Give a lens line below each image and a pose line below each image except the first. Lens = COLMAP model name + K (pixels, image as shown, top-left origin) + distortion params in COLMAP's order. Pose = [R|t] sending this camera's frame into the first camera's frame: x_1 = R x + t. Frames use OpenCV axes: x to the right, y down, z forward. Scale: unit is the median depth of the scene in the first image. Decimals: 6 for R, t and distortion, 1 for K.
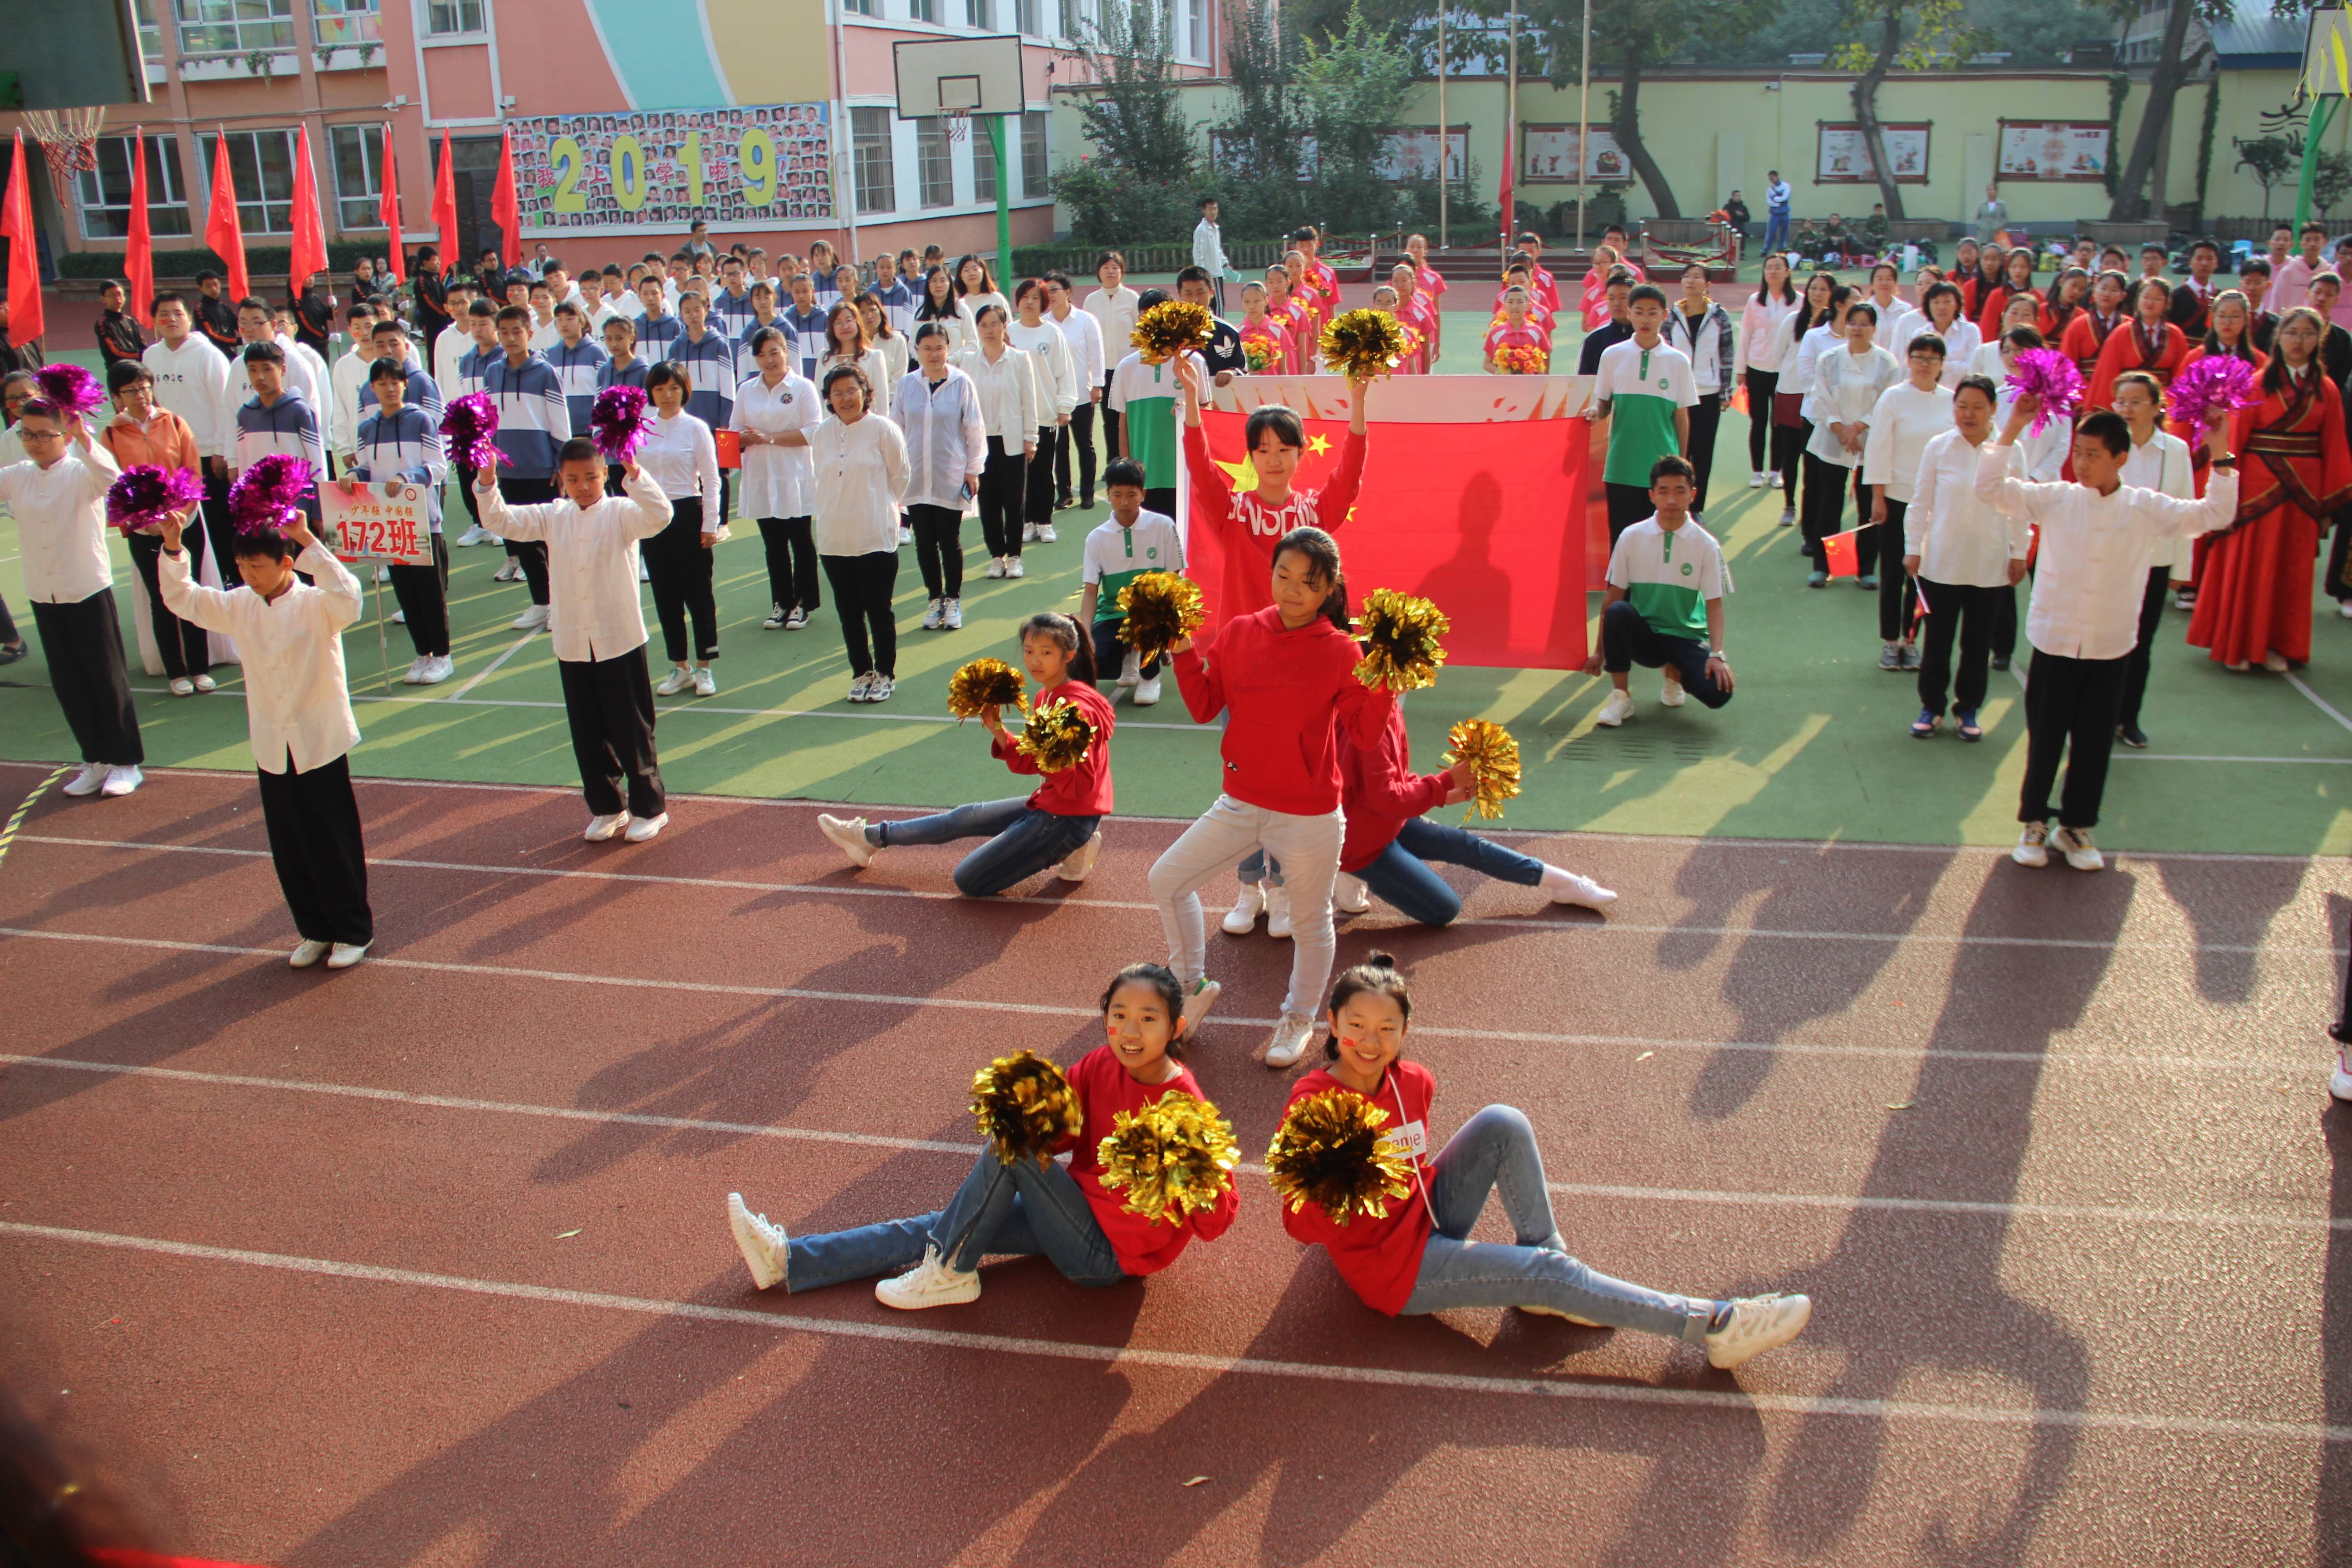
lens RADIAL K [[1927.4, 0, 1183.7], [0, 1927.4, 751.4], [0, 0, 1]] dist [-0.152463, 0.093839]
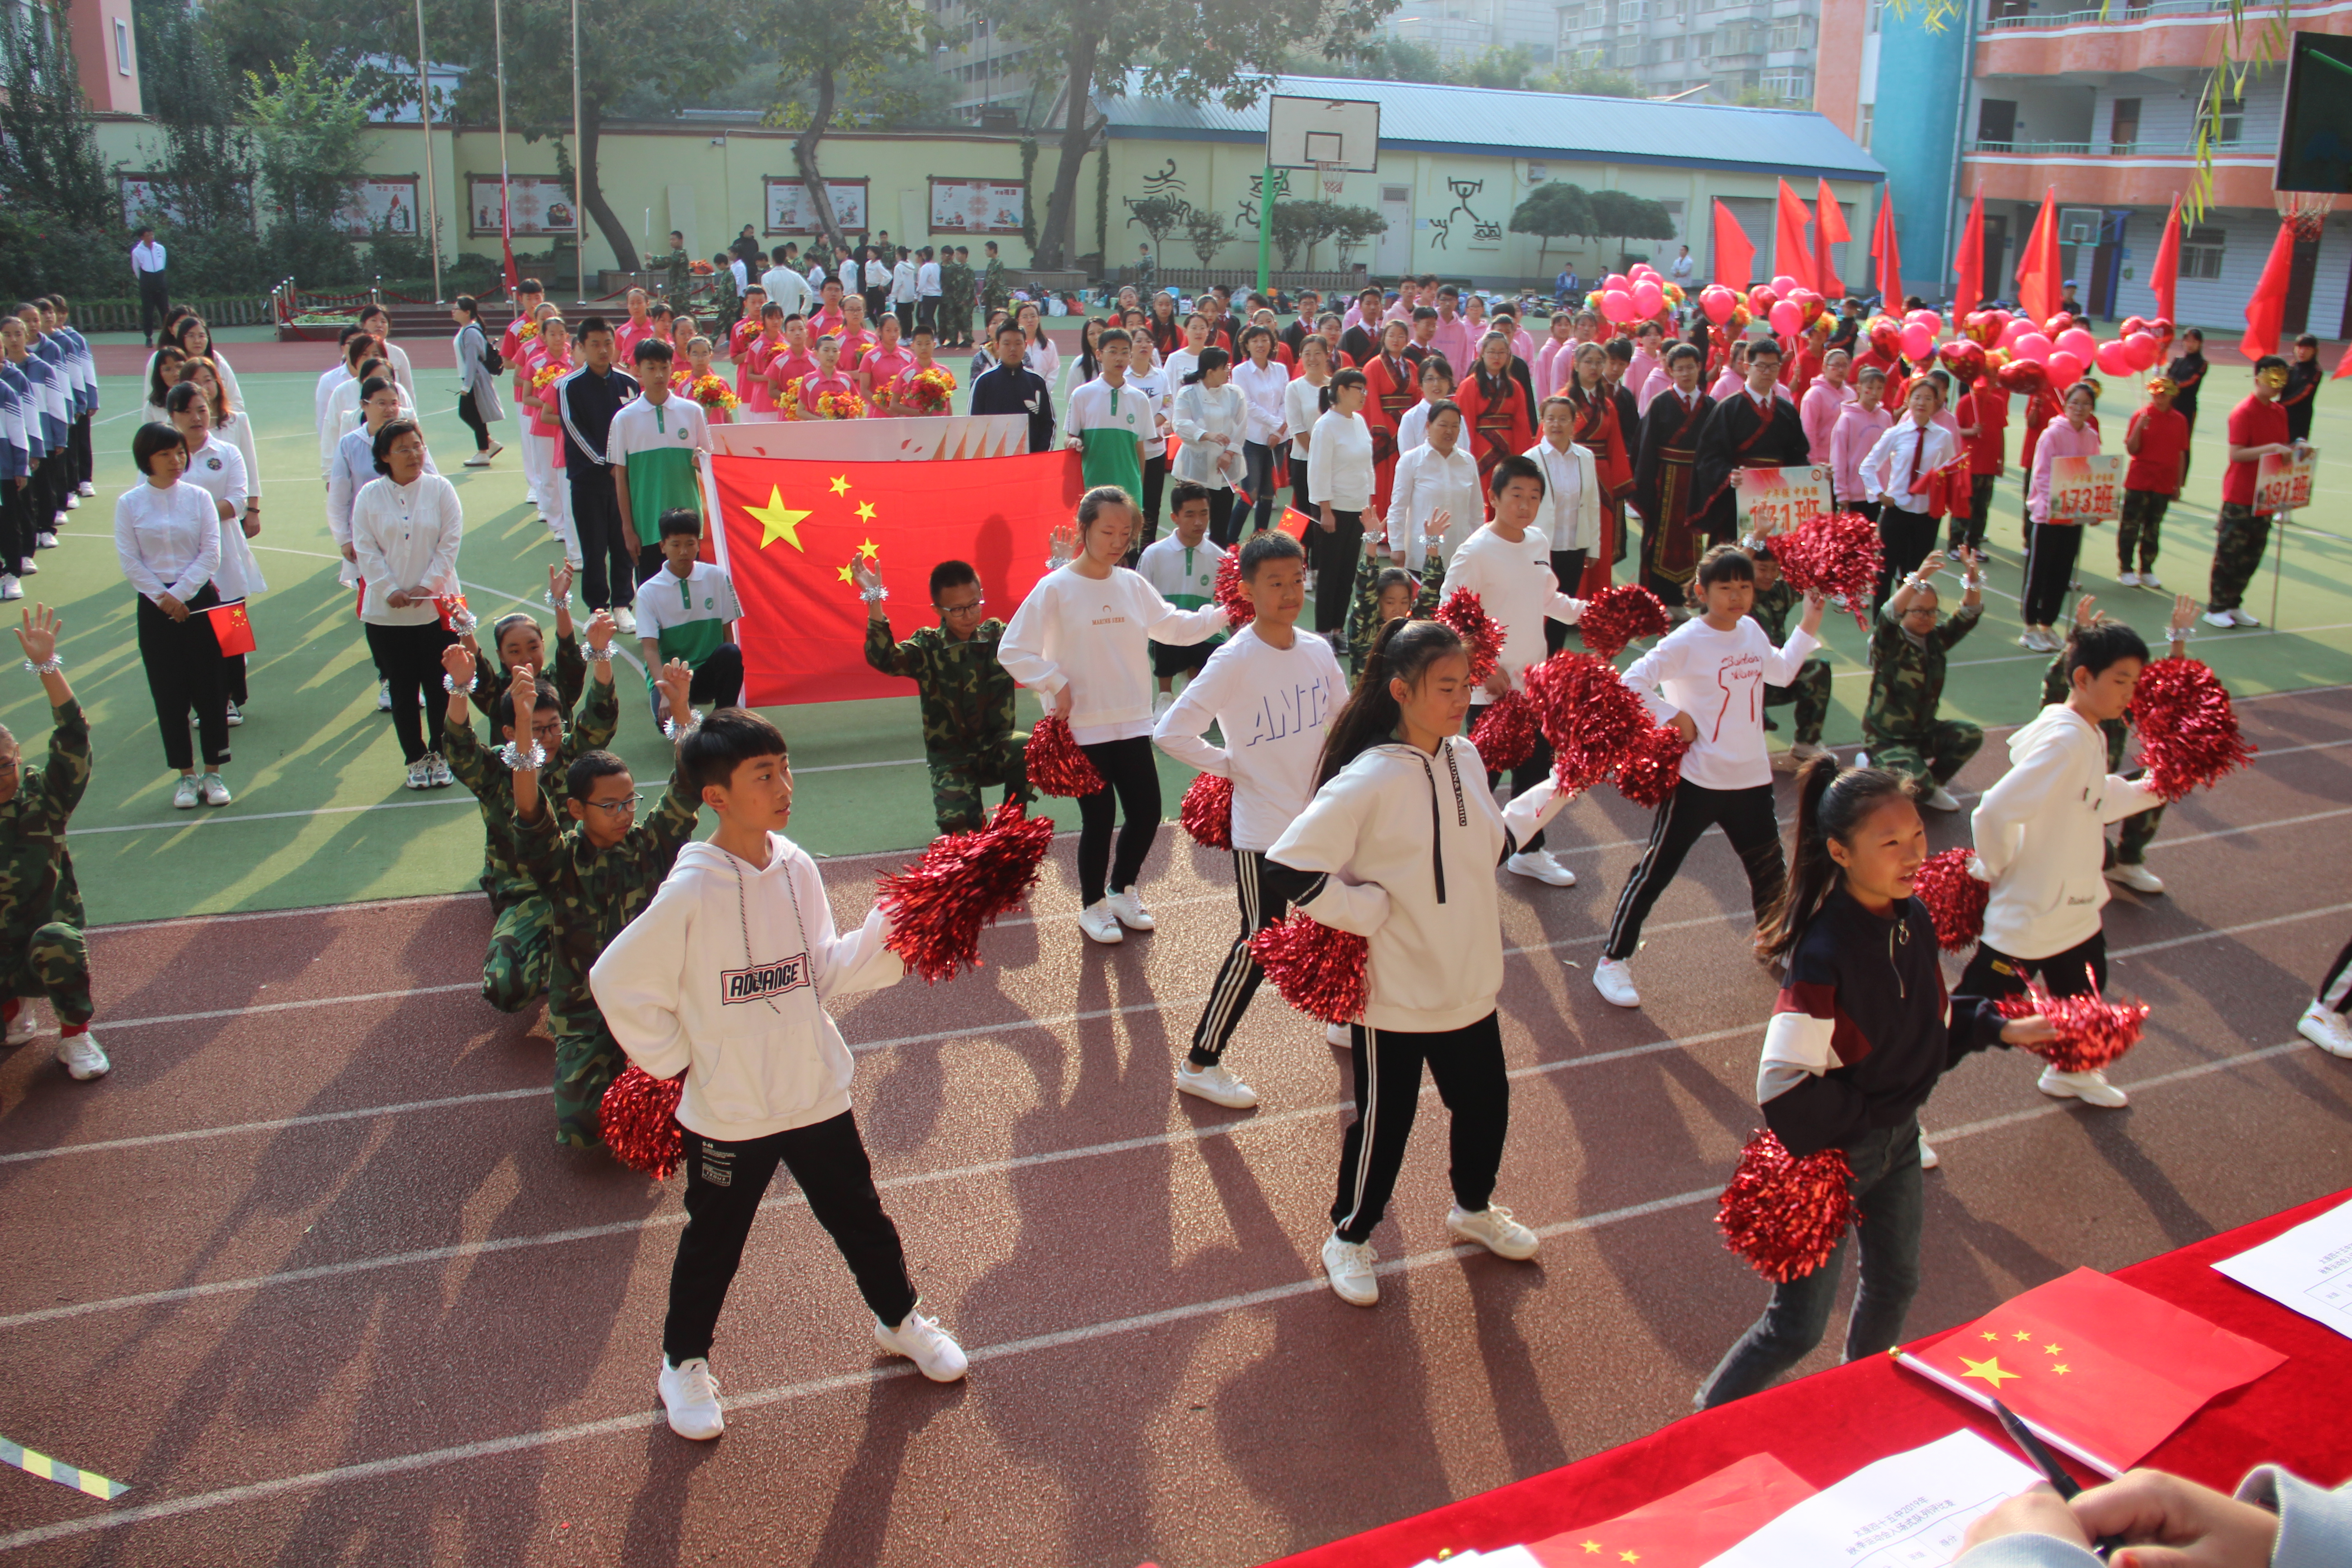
lens RADIAL K [[1929.4, 0, 1187.1], [0, 1929.4, 762.8], [0, 0, 1]] dist [-0.121721, 0.056229]
pose [[0.831487, -0.112658, 0.544001, -0.351703], [0.124812, 0.992072, 0.014678, -0.006015], [-0.541342, 0.055693, 0.838956, 0.051334]]
